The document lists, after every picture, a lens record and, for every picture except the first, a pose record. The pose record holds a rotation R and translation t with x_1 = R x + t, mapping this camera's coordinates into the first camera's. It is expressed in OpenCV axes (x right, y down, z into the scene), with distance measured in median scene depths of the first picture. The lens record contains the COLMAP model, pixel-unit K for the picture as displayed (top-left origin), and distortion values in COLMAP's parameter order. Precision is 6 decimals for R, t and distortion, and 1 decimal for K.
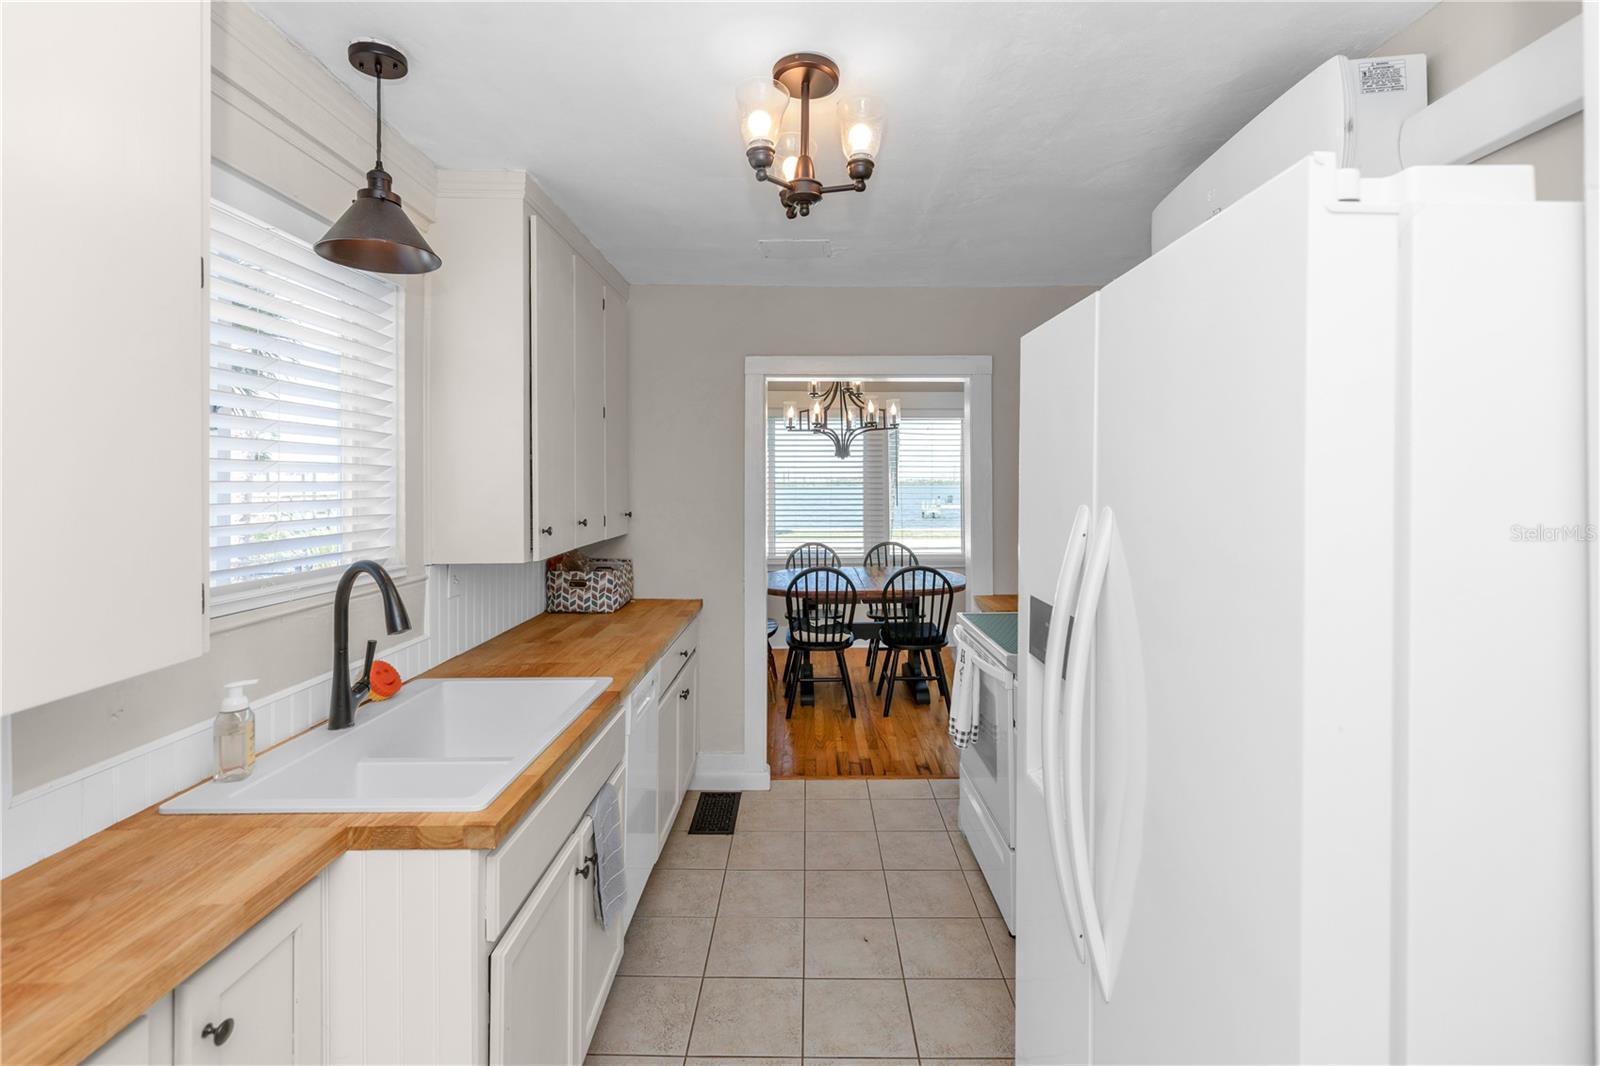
lens RADIAL K [[710.2, 0, 811.0], [0, 710.2, 486.7], [0, 0, 1]] dist [0.004714, 0.000375]
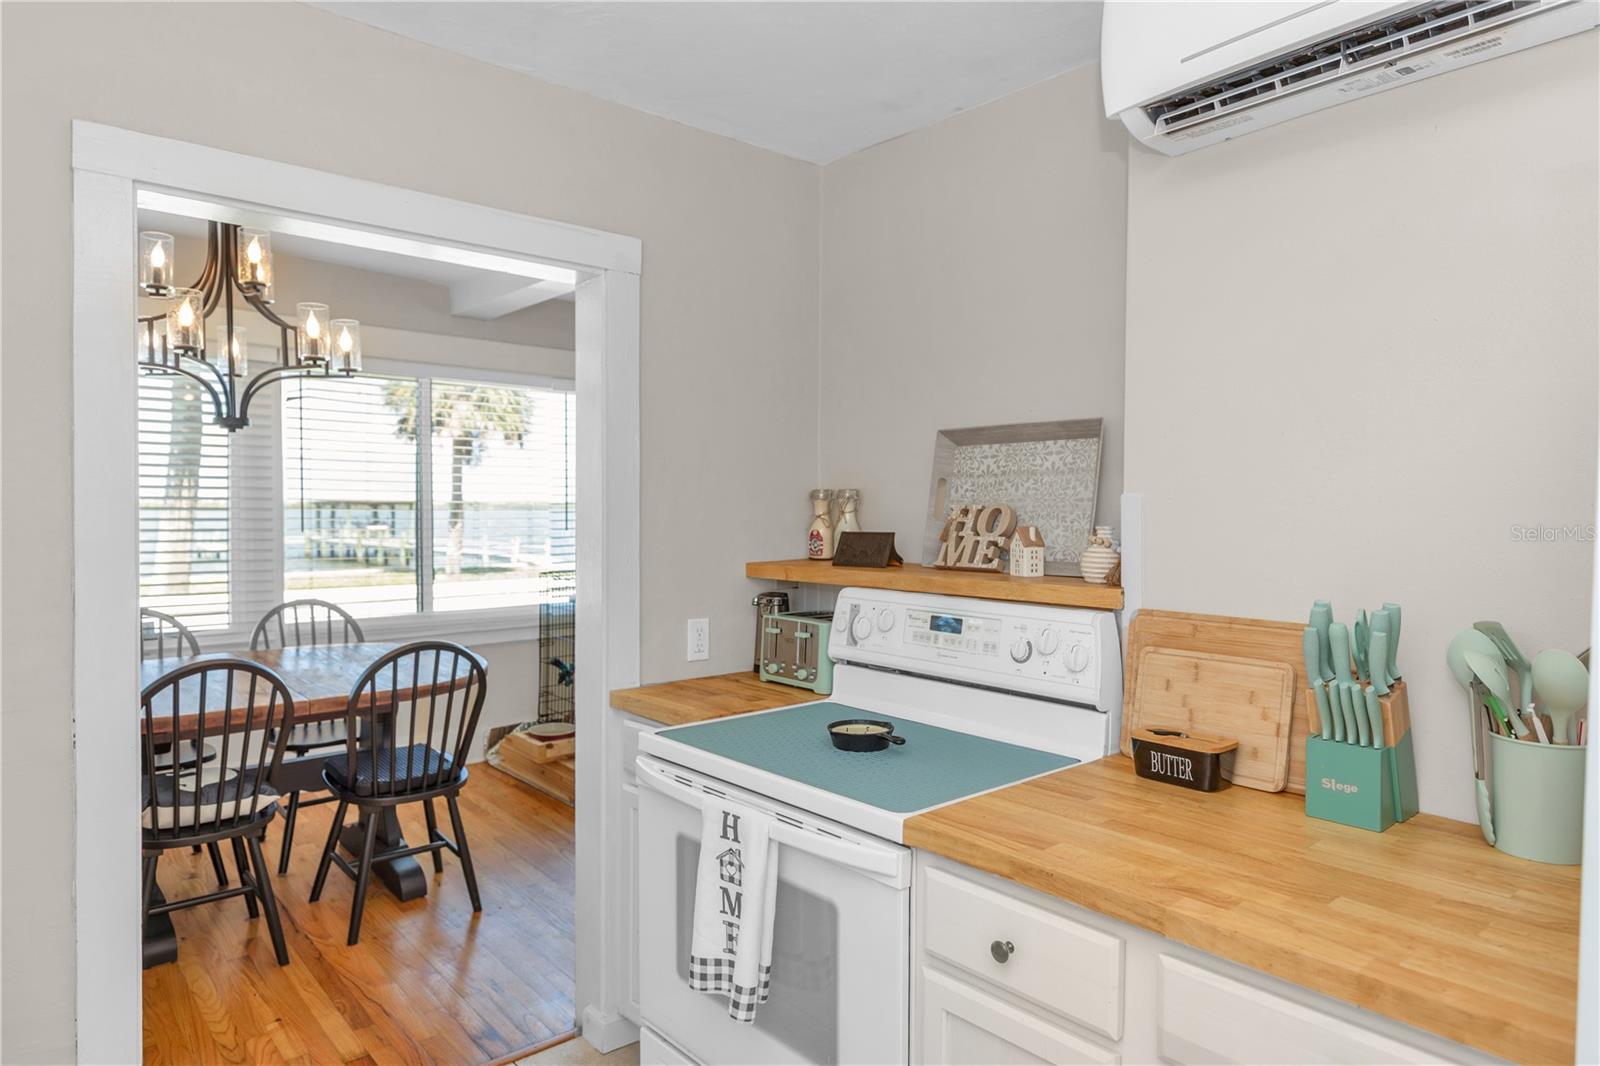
lens RADIAL K [[985.4, 0, 797.5], [0, 985.4, 522.6], [0, 0, 1]] dist [-0.007455, -0.001545]
pose [[0.768303, -0.002520, 0.640082, -0.099210], [-0.003609, 0.999959, 0.008269, 0.017672], [-0.640077, -0.008663, 0.768262, 0.269217]]
